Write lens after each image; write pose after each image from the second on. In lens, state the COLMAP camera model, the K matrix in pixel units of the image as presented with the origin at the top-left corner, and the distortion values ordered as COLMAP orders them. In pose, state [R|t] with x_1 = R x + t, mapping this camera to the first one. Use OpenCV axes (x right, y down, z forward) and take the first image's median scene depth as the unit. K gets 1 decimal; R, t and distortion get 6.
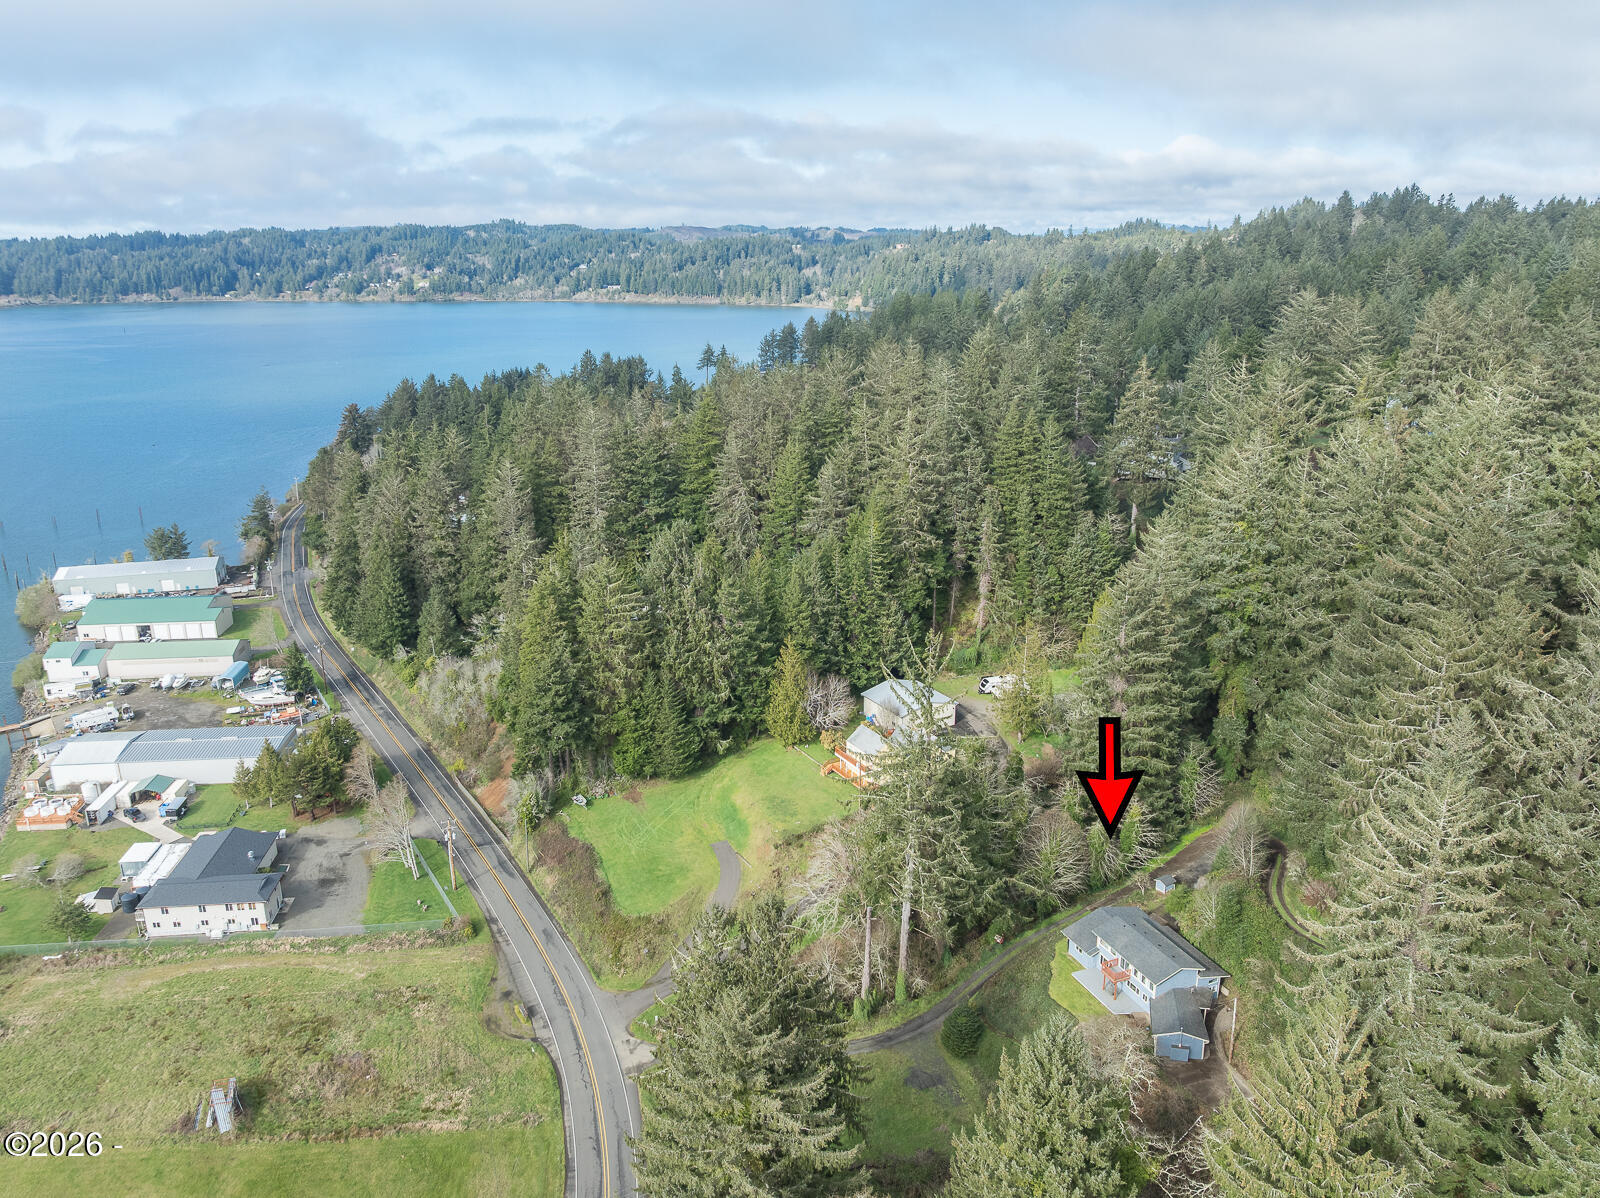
lens RADIAL K [[1138.6, 0, 802.5], [0, 1138.6, 592.6], [0, 0, 1]] dist [-0.042583, 0.008592]
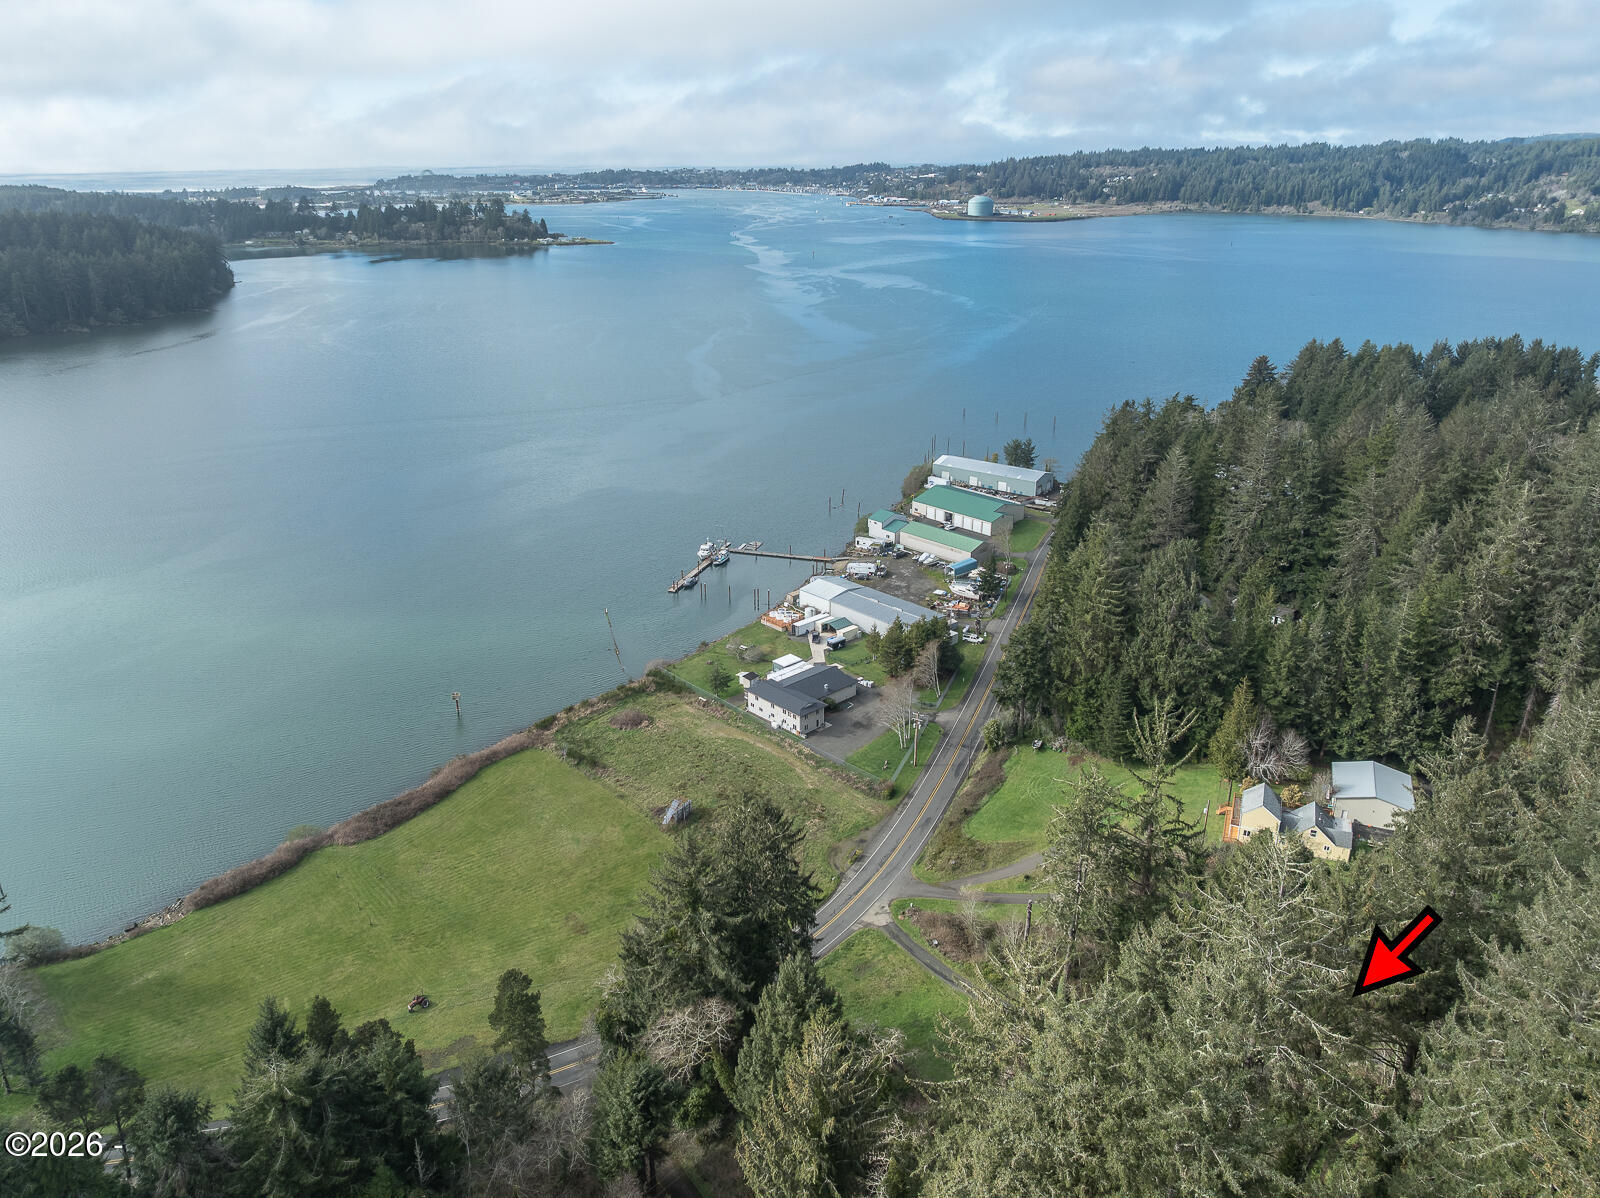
lens RADIAL K [[1138.6, 0, 802.5], [0, 1138.6, 592.6], [0, 0, 1]] dist [-0.042583, 0.008592]
pose [[0.592956, 0.289487, -0.751399, 0.422173], [-0.230841, 0.955088, 0.185796, -0.111259], [0.771437, 0.063285, 0.633150, 0.040610]]
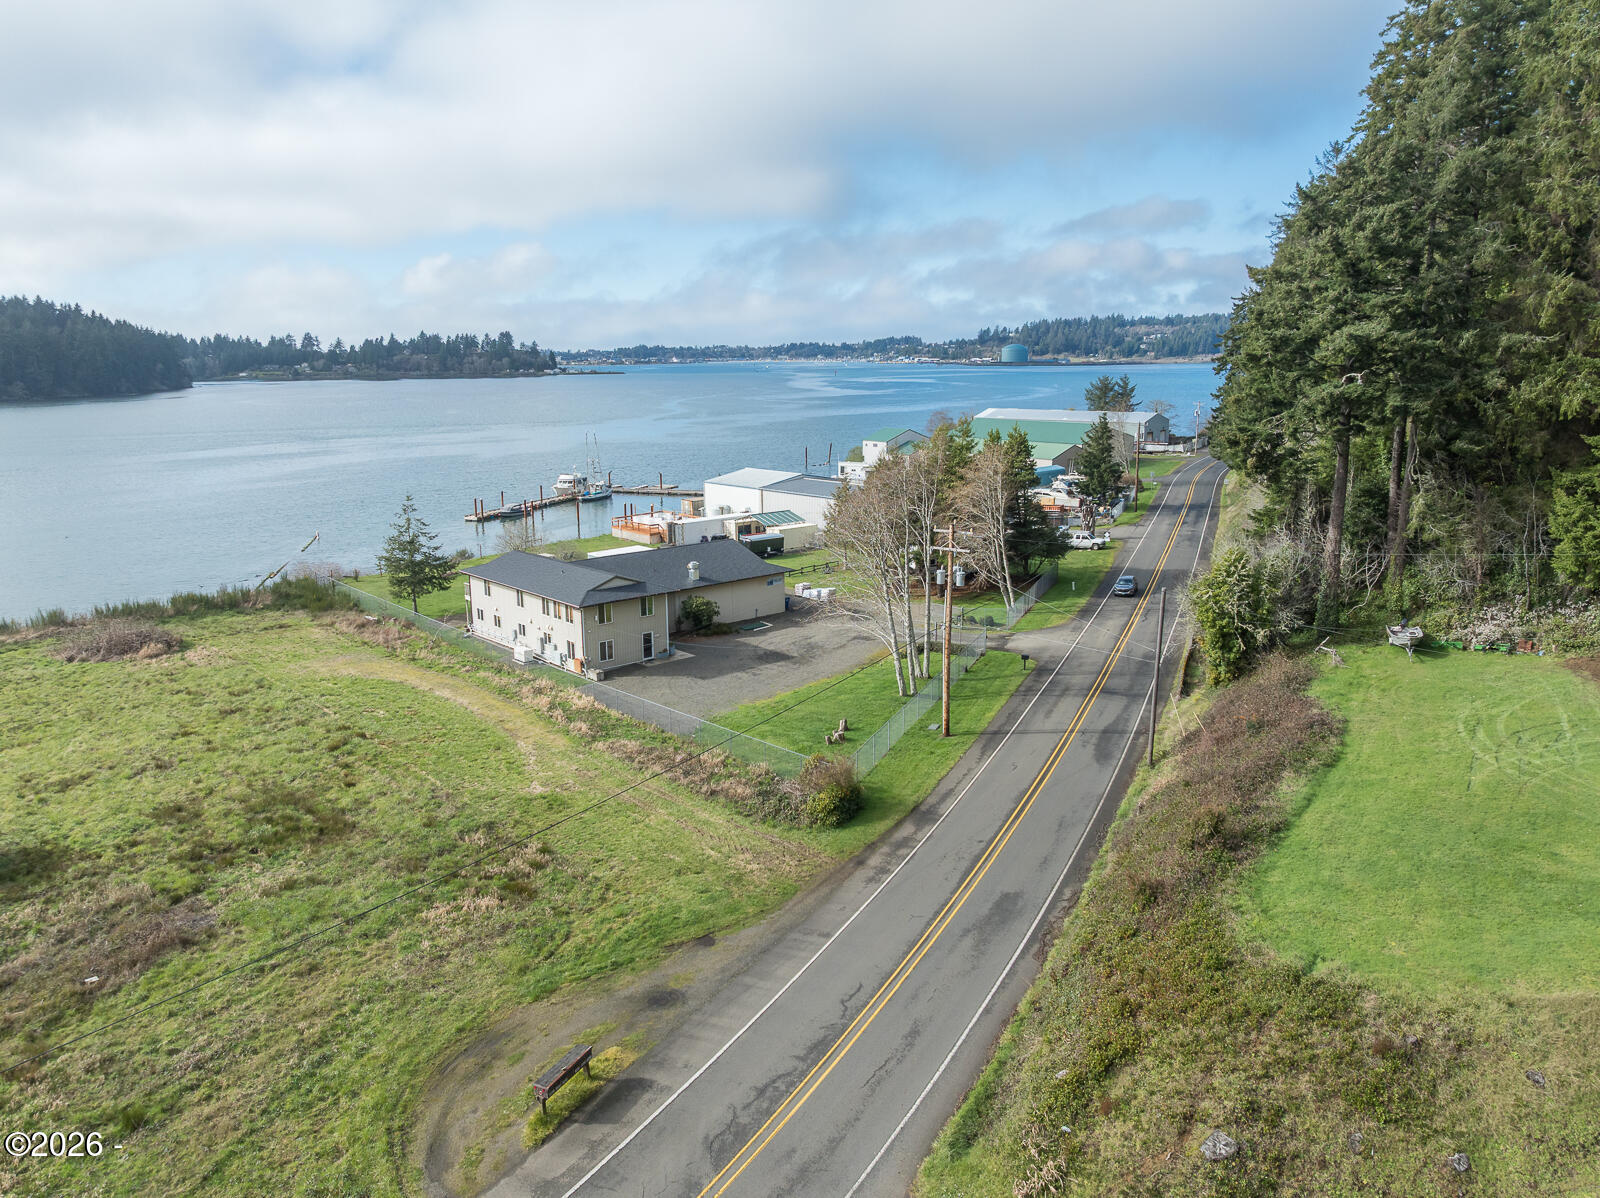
lens RADIAL K [[1138.6, 0, 802.5], [0, 1138.6, 592.6], [0, 0, 1]] dist [-0.042583, 0.008592]
pose [[0.567496, 0.162004, -0.807281, -0.035309], [-0.229085, 0.972806, 0.034181, 0.166324], [0.790866, 0.165538, 0.589176, 0.571872]]
